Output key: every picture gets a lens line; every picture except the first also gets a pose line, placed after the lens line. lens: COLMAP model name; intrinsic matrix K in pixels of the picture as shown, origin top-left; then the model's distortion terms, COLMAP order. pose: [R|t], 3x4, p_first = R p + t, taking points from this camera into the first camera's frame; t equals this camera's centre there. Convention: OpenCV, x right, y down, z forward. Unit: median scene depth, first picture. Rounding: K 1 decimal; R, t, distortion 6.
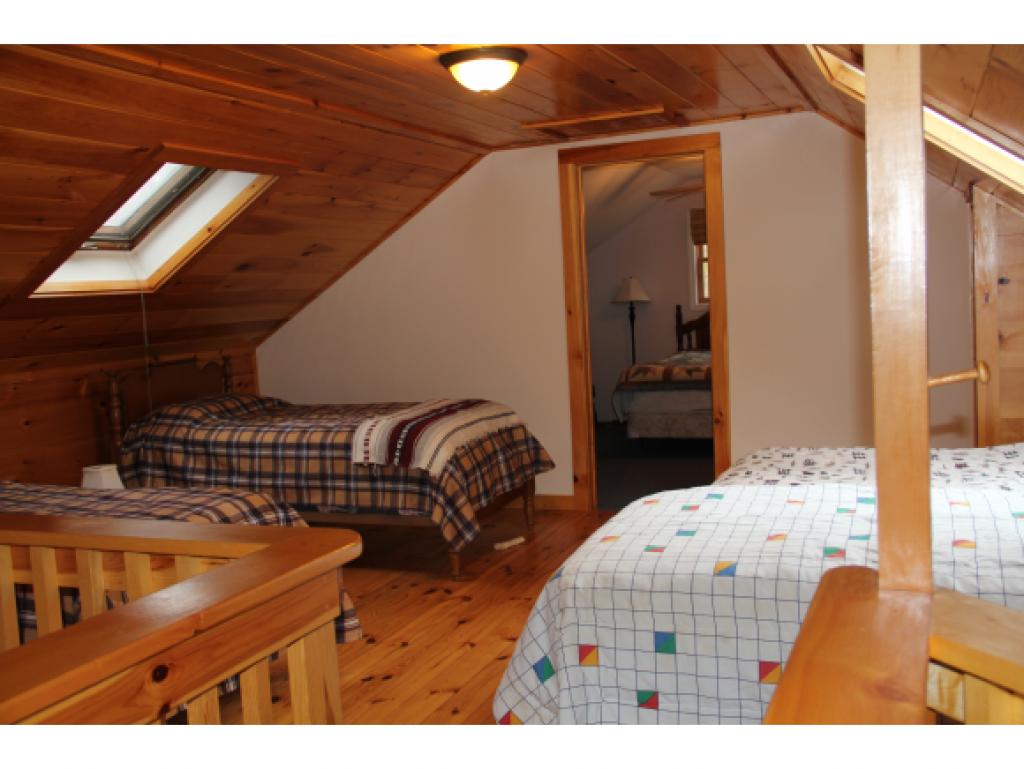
lens RADIAL K [[998.0, 0, 494.4], [0, 998.0, 396.4], [0, 0, 1]] dist [-0.048334, 0.000000]
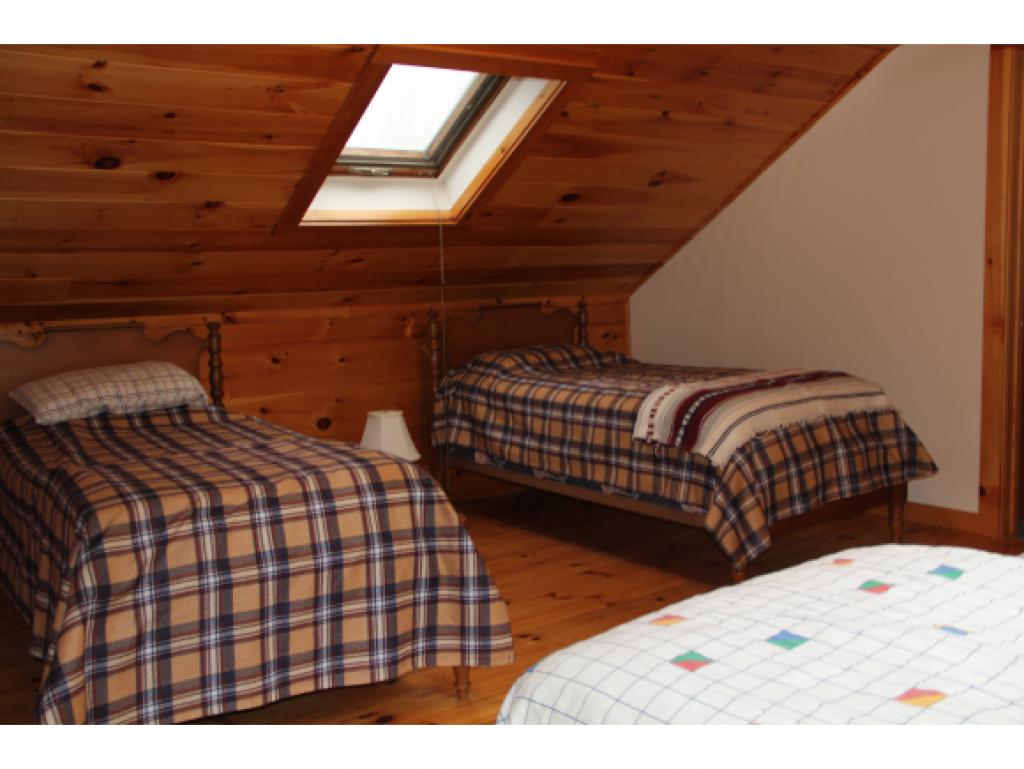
lens RADIAL K [[998.0, 0, 530.3], [0, 998.0, 390.8], [0, 0, 1]] dist [-0.048334, 0.000000]
pose [[0.865486, 0.085515, -0.493580, 0.167885], [-0.067623, 0.996247, 0.054029, -0.008064], [0.496348, -0.013384, 0.868020, 0.241296]]
